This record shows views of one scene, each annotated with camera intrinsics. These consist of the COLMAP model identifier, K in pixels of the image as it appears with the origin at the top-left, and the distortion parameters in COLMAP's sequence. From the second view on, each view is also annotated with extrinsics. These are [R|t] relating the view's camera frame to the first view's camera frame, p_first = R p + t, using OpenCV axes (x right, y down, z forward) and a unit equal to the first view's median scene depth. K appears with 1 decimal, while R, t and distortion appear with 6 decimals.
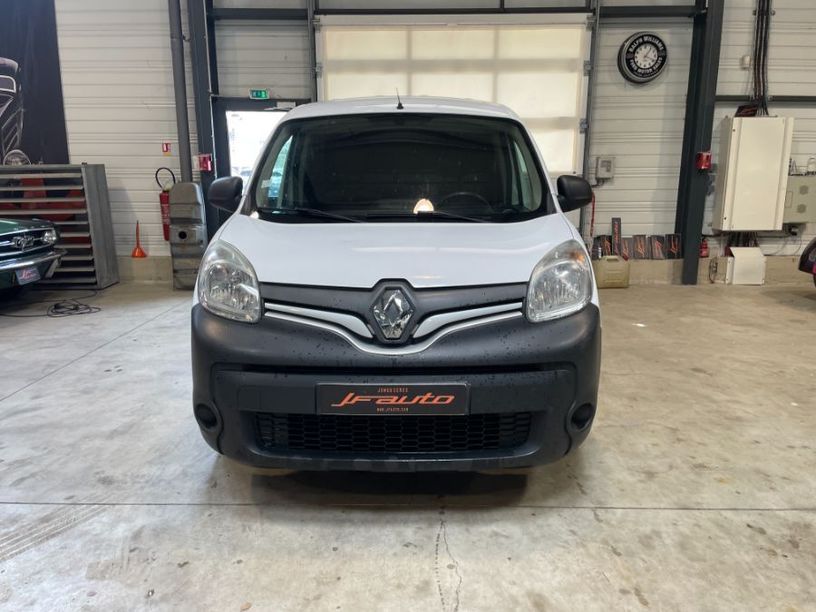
lens RADIAL K [[615.8, 0, 404.2], [0, 615.8, 306.5], [0, 0, 1]] dist [0.064032, -0.082644]
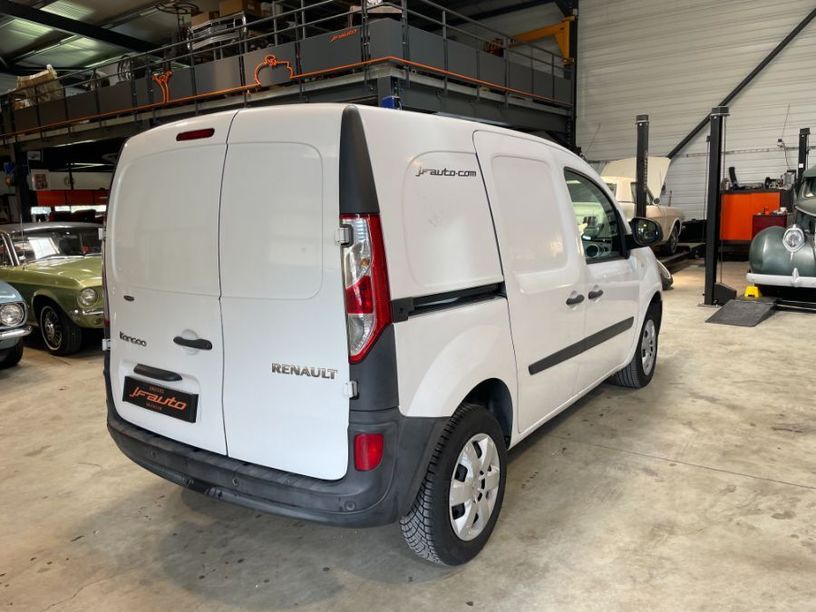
lens RADIAL K [[615.8, 0, 400.3], [0, 615.8, 306.8], [0, 0, 1]] dist [0.064032, -0.082644]
pose [[-0.814105, -0.068323, 0.576685, -0.642124], [0.156718, 0.930361, 0.331463, -0.424317], [-0.559172, 0.360222, -0.746704, 1.747491]]
